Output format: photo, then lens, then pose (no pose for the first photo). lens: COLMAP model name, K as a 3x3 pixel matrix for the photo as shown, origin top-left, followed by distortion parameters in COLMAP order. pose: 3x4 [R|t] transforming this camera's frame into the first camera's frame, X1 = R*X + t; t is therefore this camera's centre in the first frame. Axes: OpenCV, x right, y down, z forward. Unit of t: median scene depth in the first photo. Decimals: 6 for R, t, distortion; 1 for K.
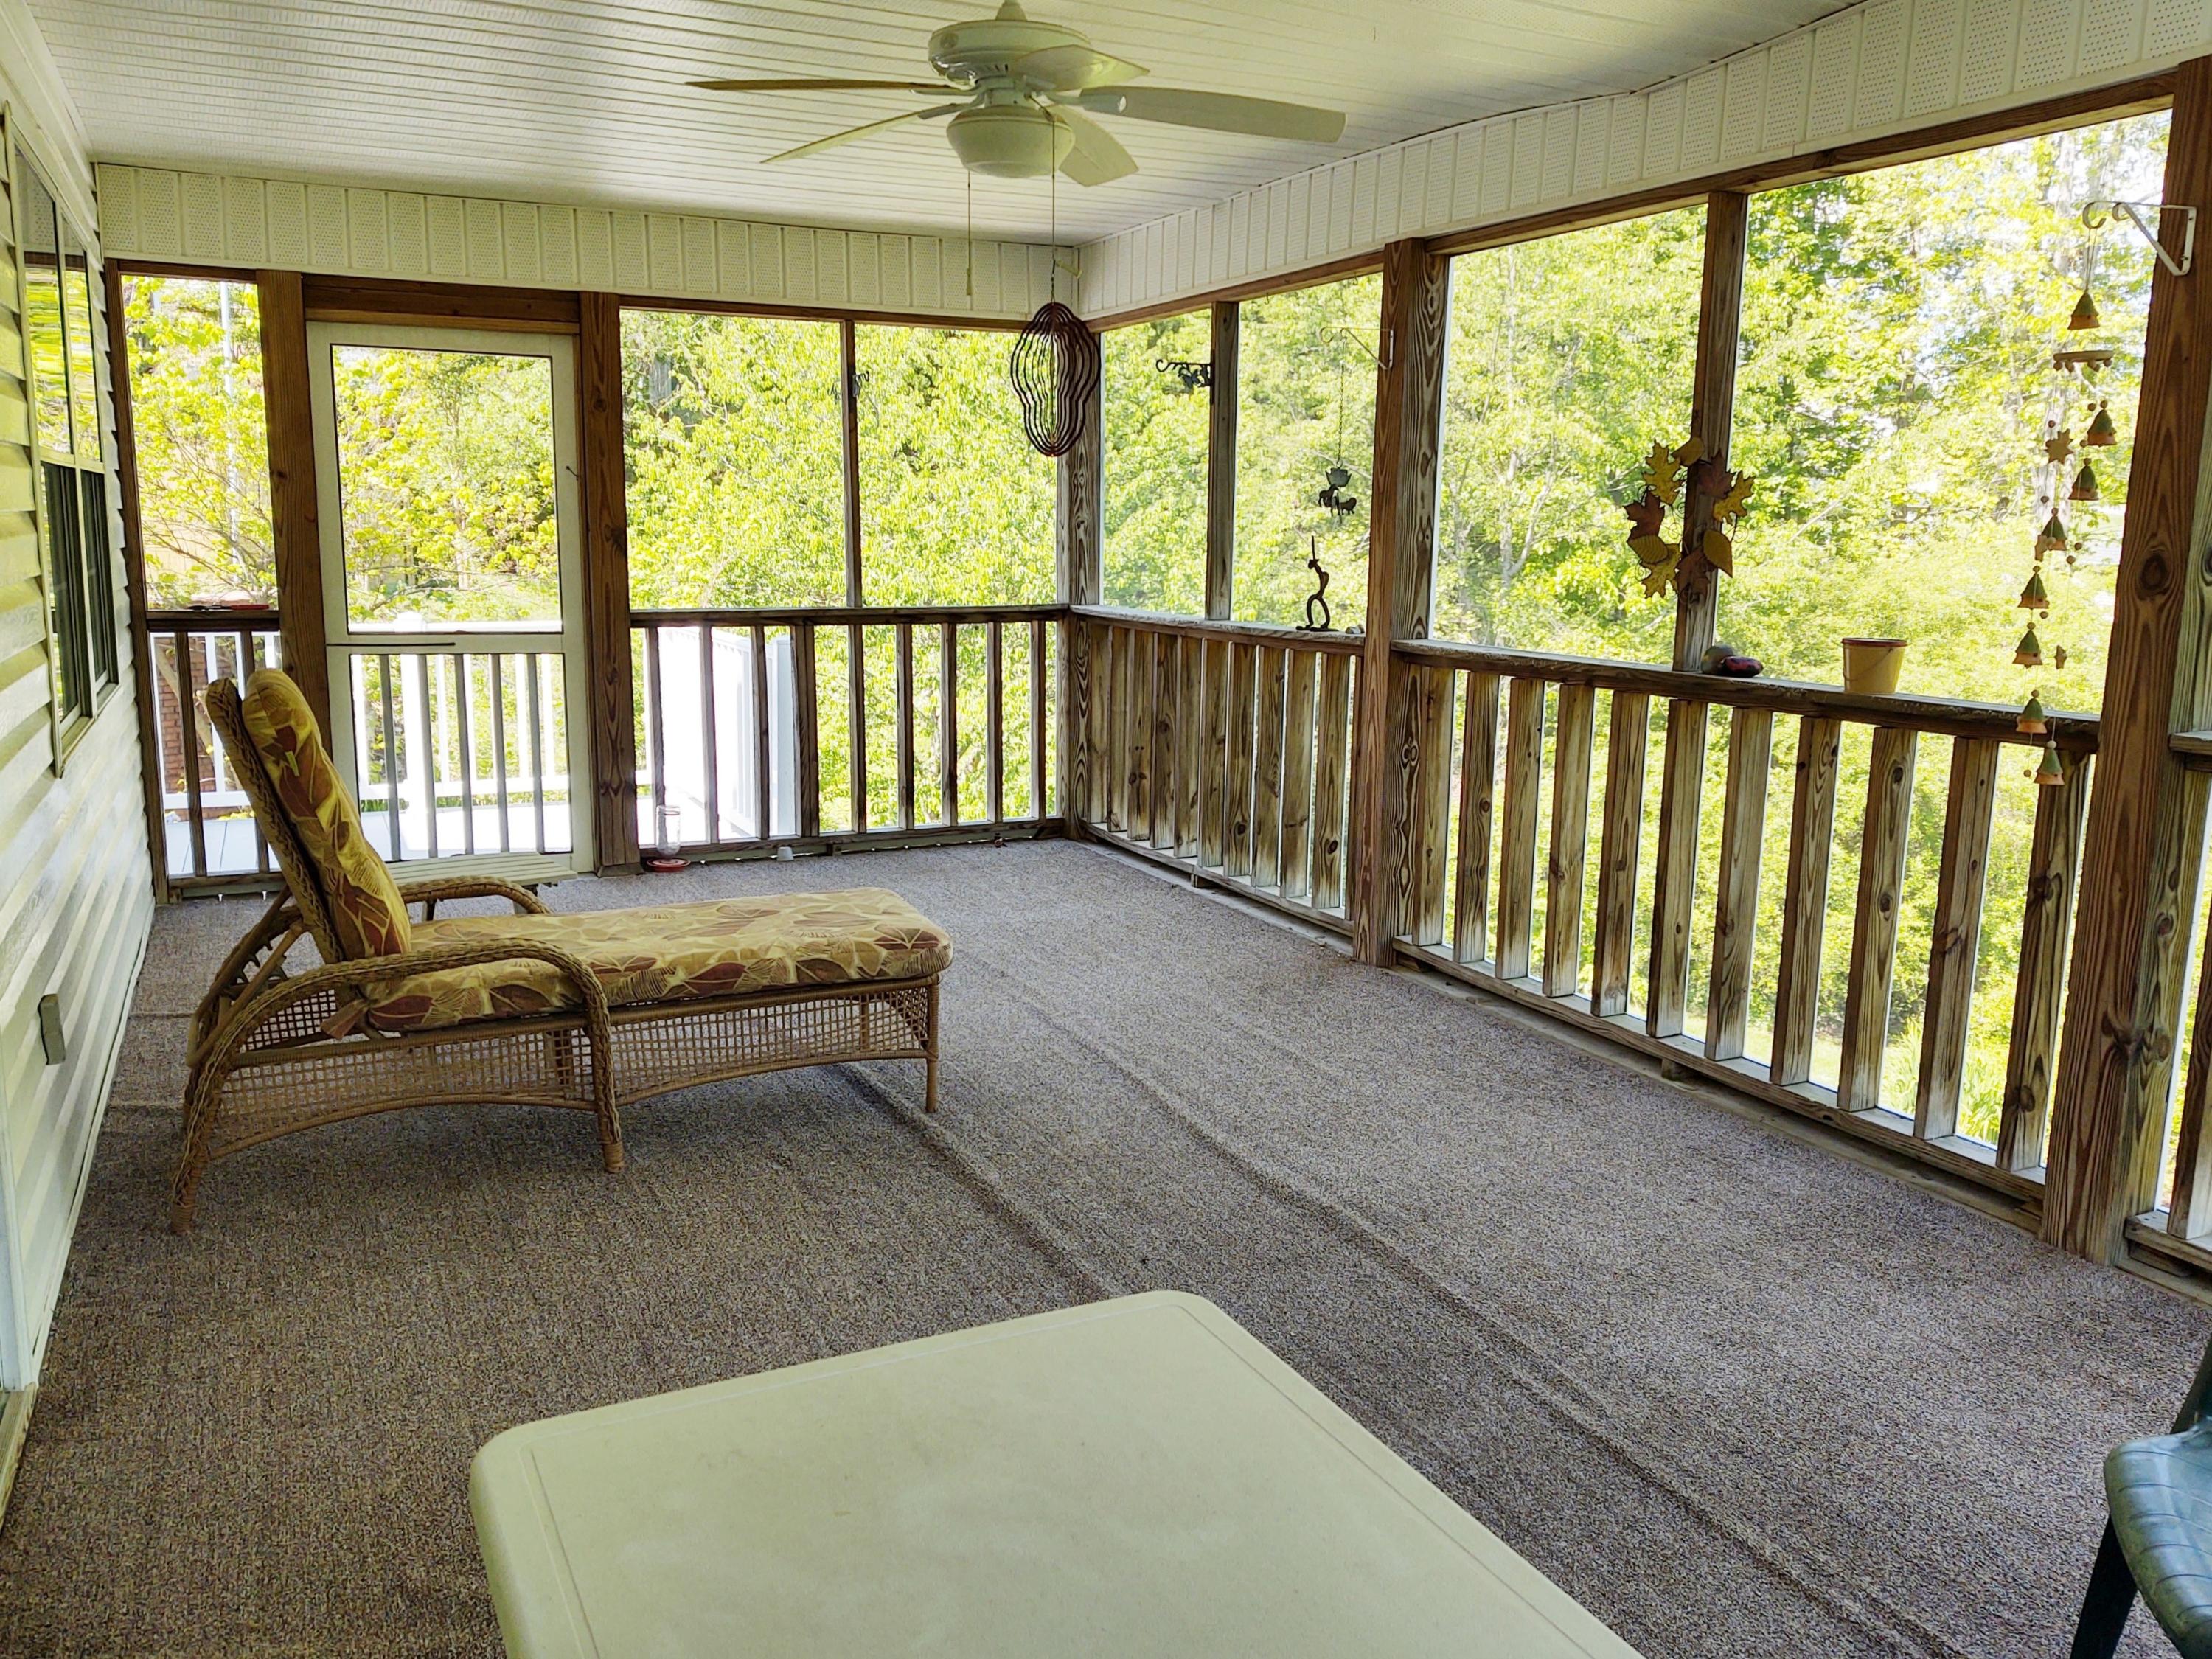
lens RADIAL K [[1674.9, 0, 1091.0], [0, 1674.9, 815.0], [0, 0, 1]] dist [0.005152, -0.004795]
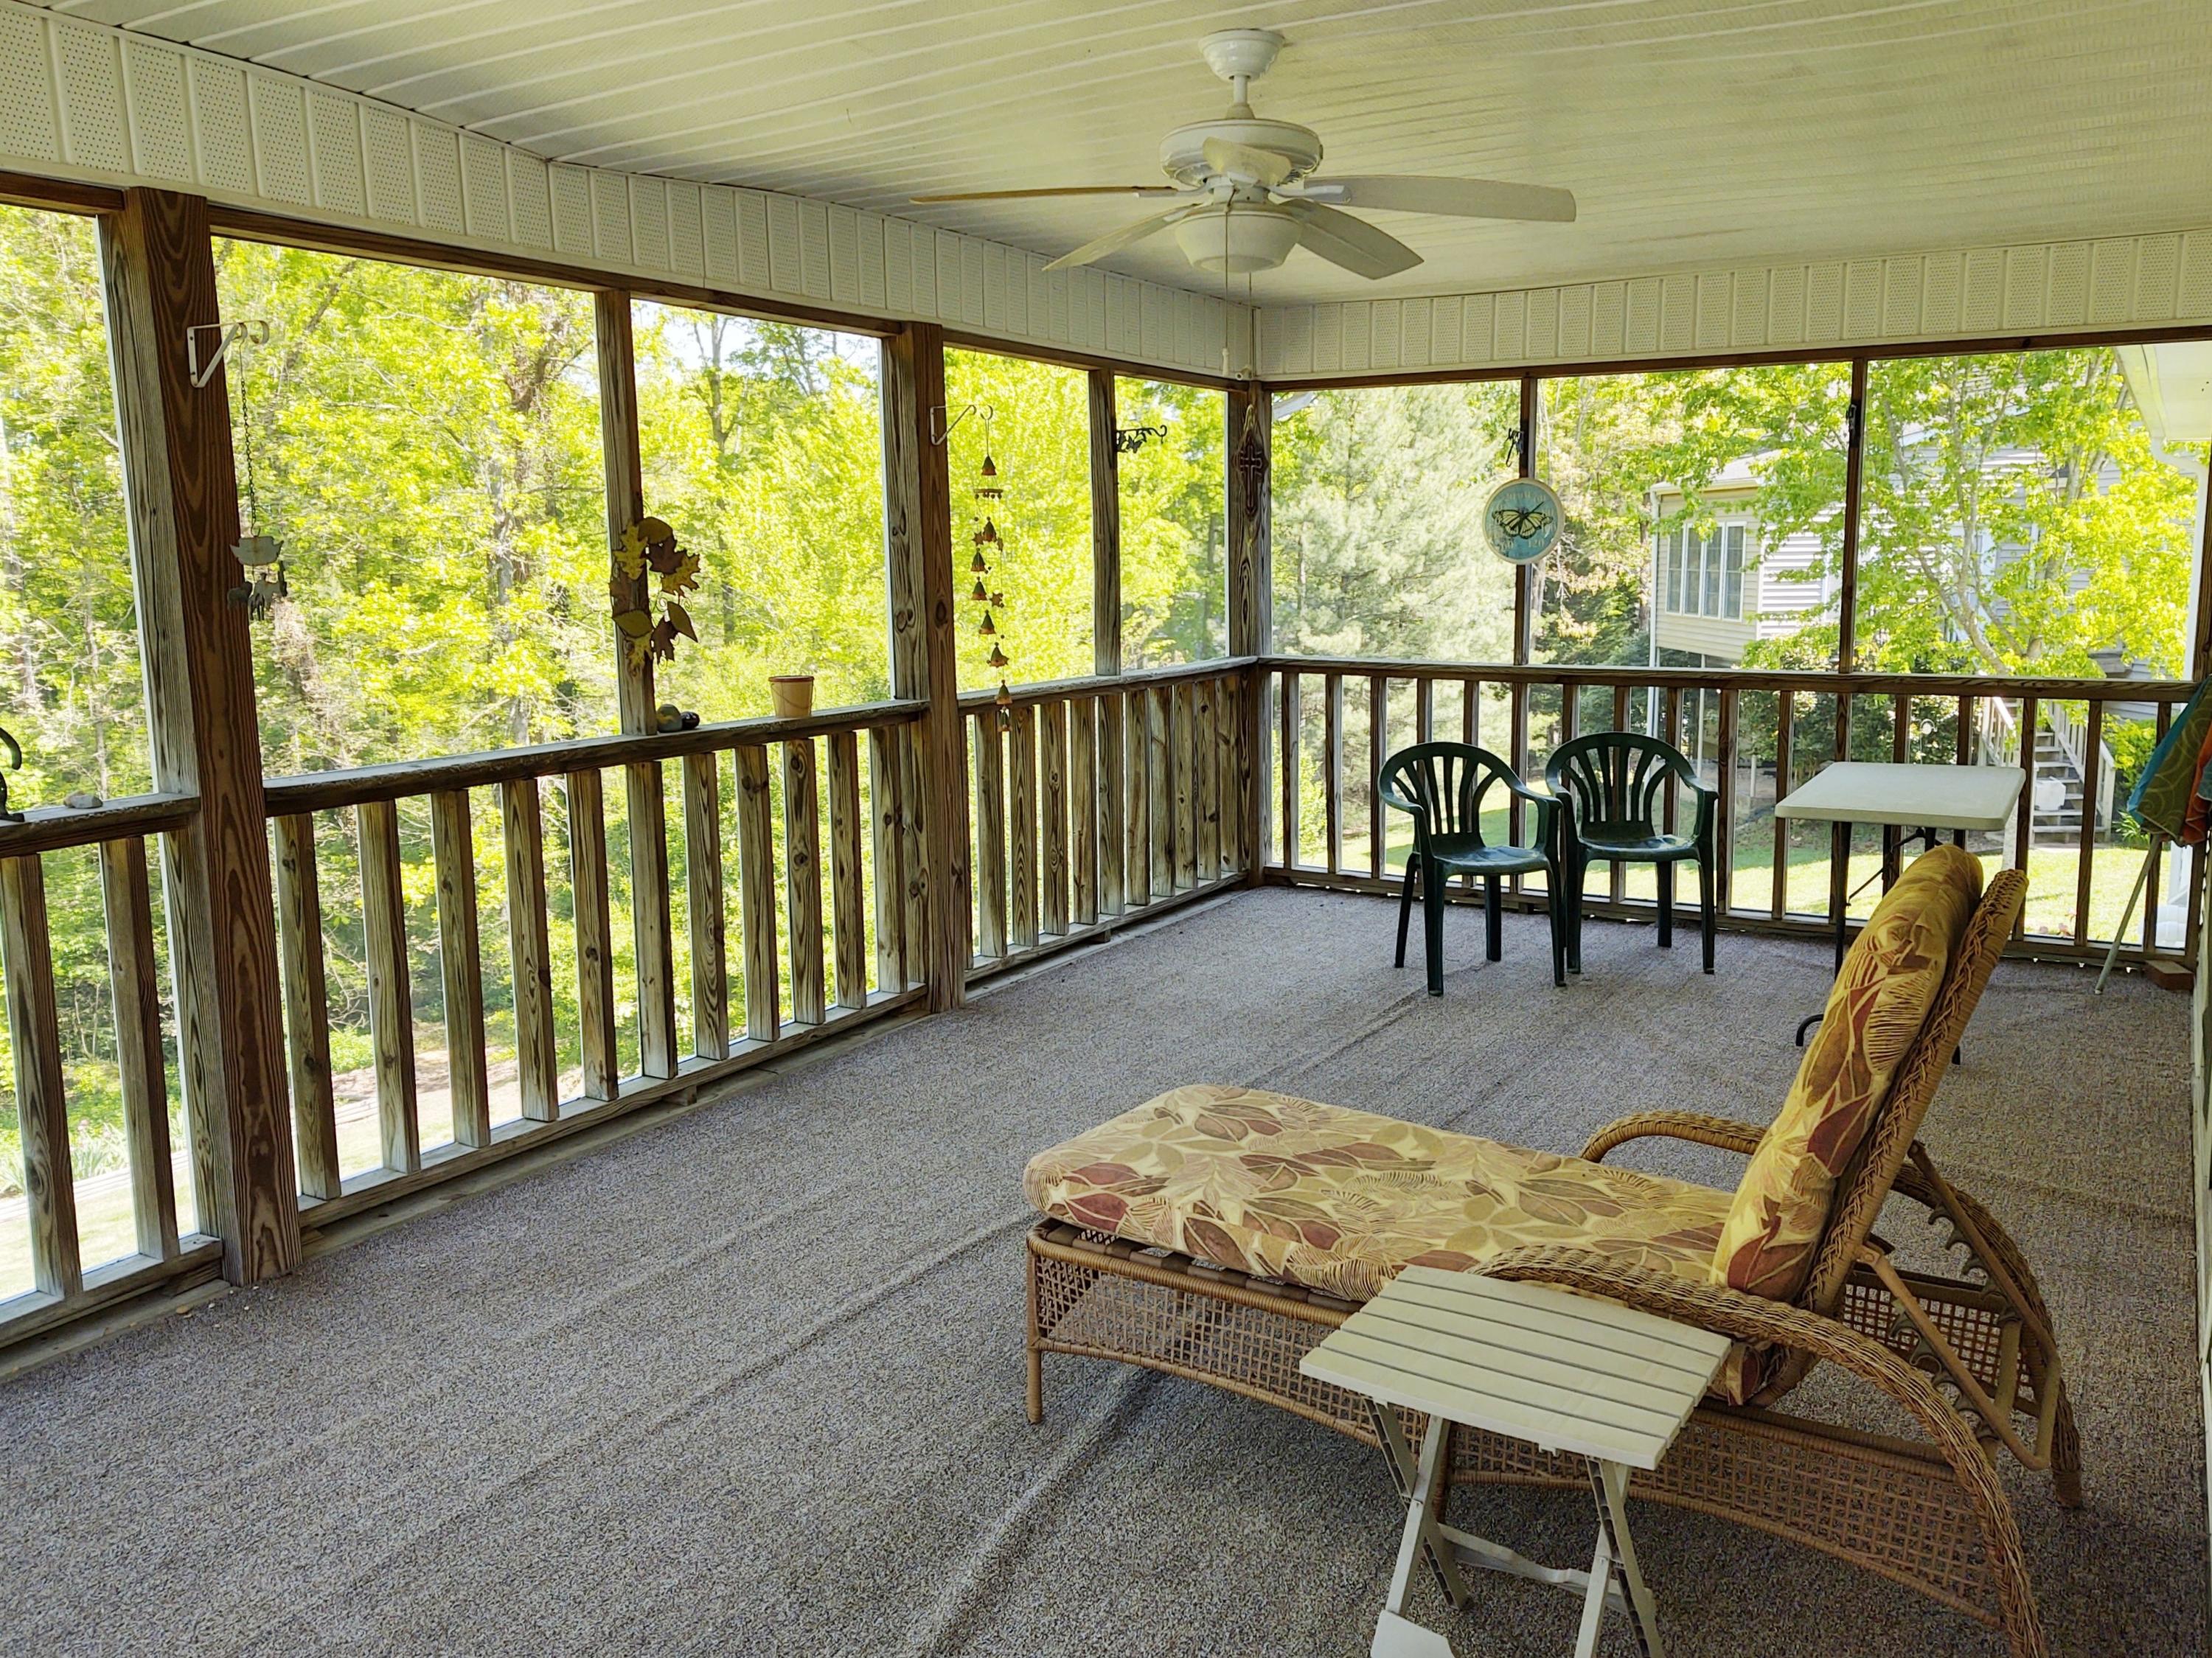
lens RADIAL K [[1674.7, 0, 1091.0], [0, 1674.7, 814.5], [0, 0, 1]] dist [0.005152, -0.004795]
pose [[-0.536425, -0.138548, 0.832498, -0.855712], [0.147978, 0.955710, 0.254404, -0.328511], [-0.830873, 0.259660, -0.492165, 1.602807]]
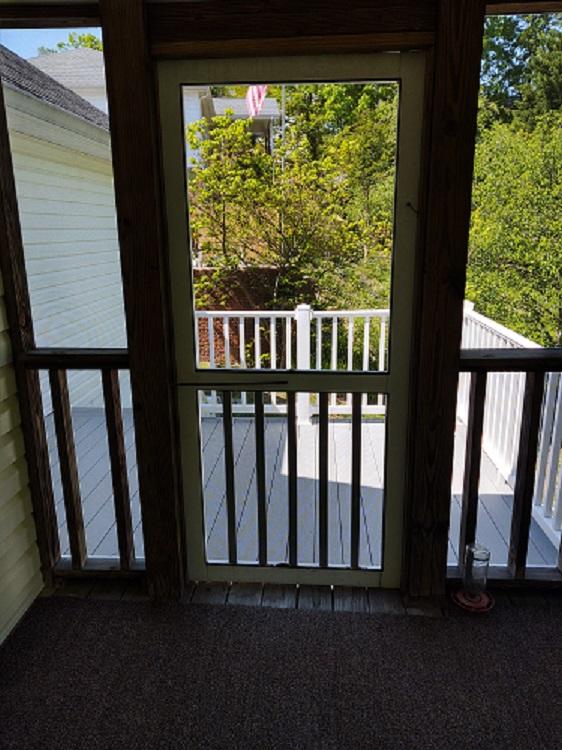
lens RADIAL K [[567.9, 0, 283.4], [0, 567.9, 375.5], [0, 0, 1]] dist [0.005152, -0.004795]
pose [[0.875563, 0.100658, -0.472501, -0.074799], [-0.061858, 0.993361, 0.096994, -0.048810], [0.479127, -0.055696, 0.875977, 0.239435]]
